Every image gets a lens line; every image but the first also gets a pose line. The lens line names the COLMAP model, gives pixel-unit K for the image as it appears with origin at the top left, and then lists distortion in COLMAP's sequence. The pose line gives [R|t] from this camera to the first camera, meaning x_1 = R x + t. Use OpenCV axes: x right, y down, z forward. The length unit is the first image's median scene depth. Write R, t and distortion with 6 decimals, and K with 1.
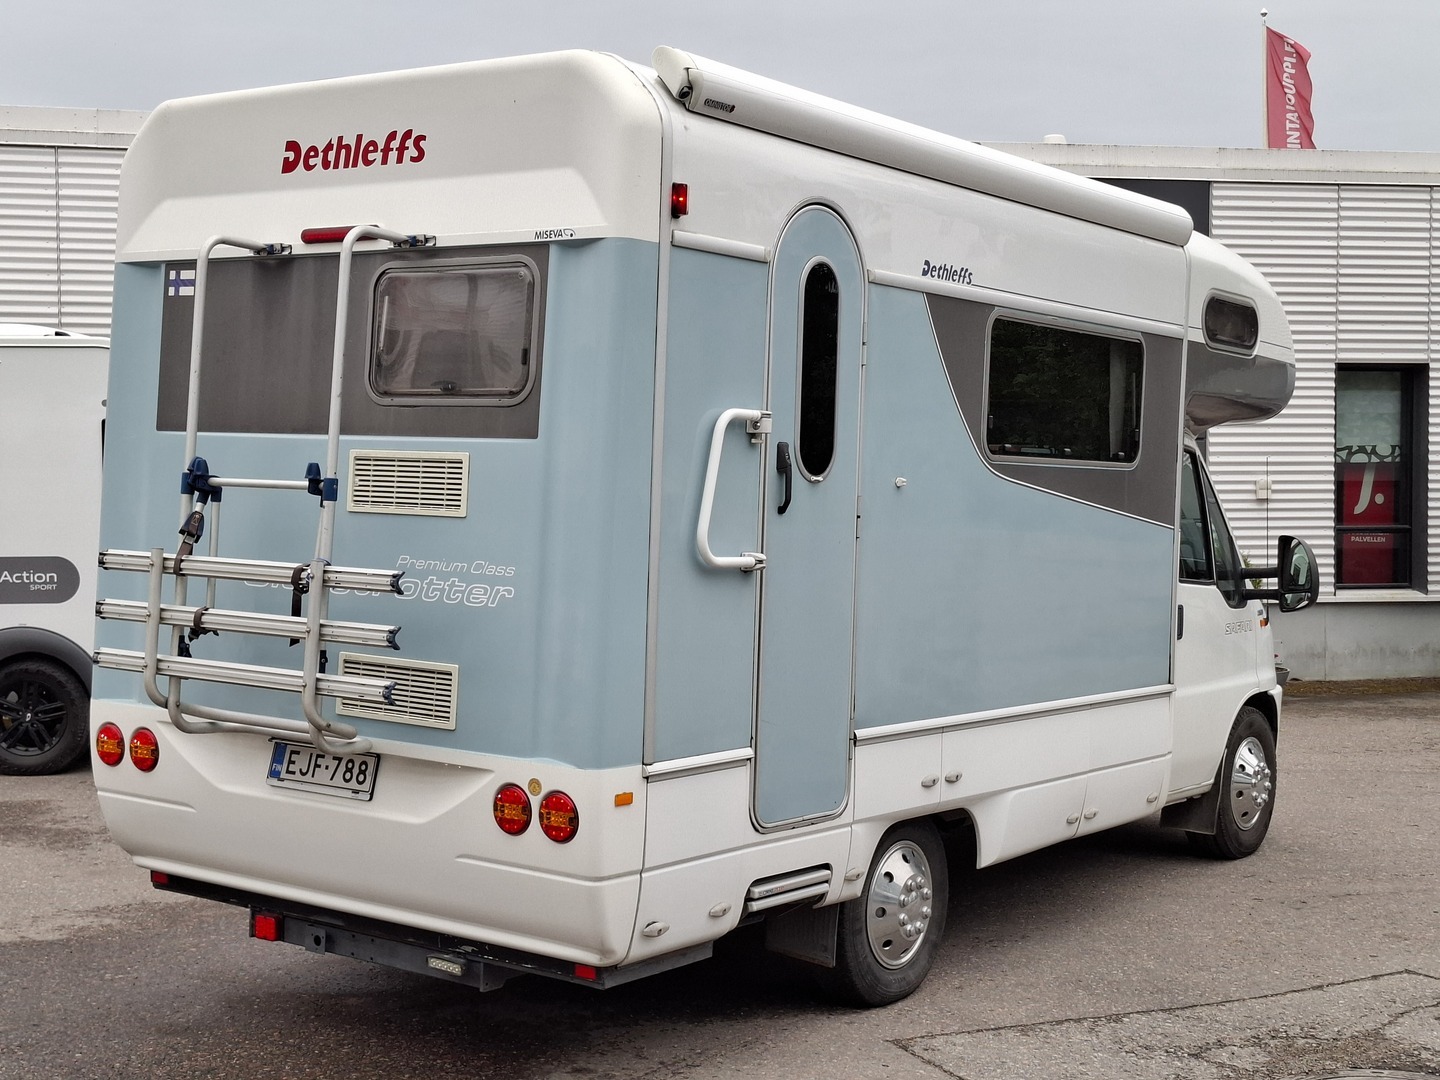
lens RADIAL K [[988.7, 0, 722.7], [0, 988.7, 552.9], [0, 0, 1]] dist [0.011169, -0.004843]
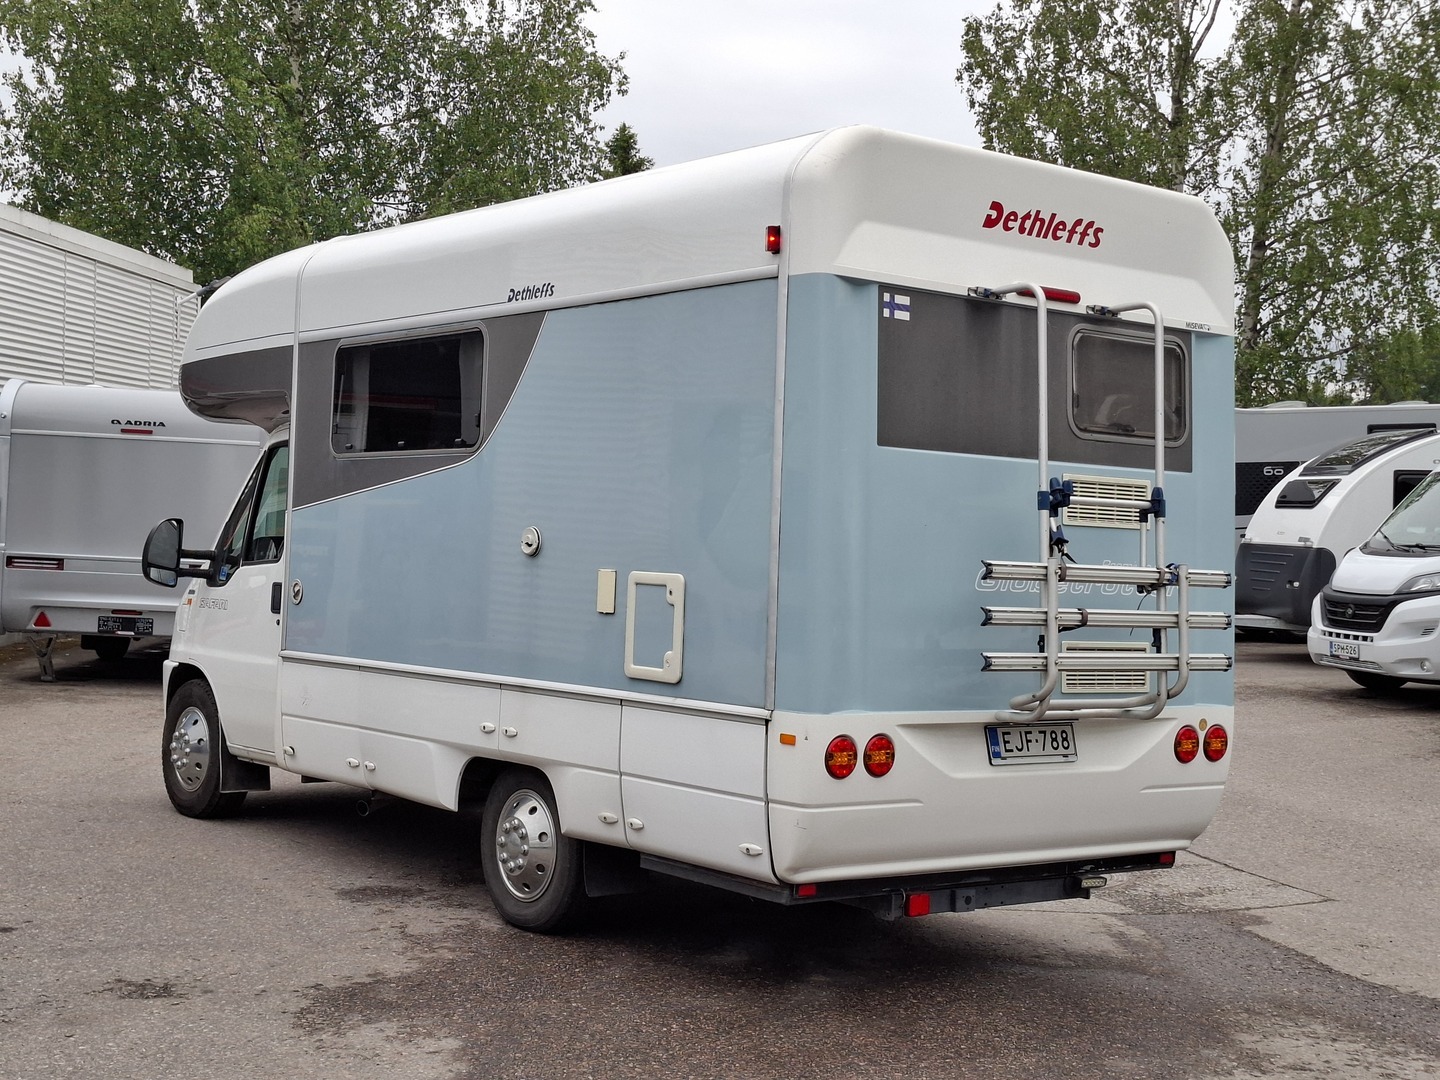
lens RADIAL K [[988.7, 0, 717.5], [0, 988.7, 543.6], [0, 0, 1]] dist [0.011169, -0.004843]
pose [[0.761957, -0.012469, 0.647508, -1.422242], [0.016423, 0.999865, -0.000072, -0.024492], [-0.647420, 0.010689, 0.762059, 0.336801]]
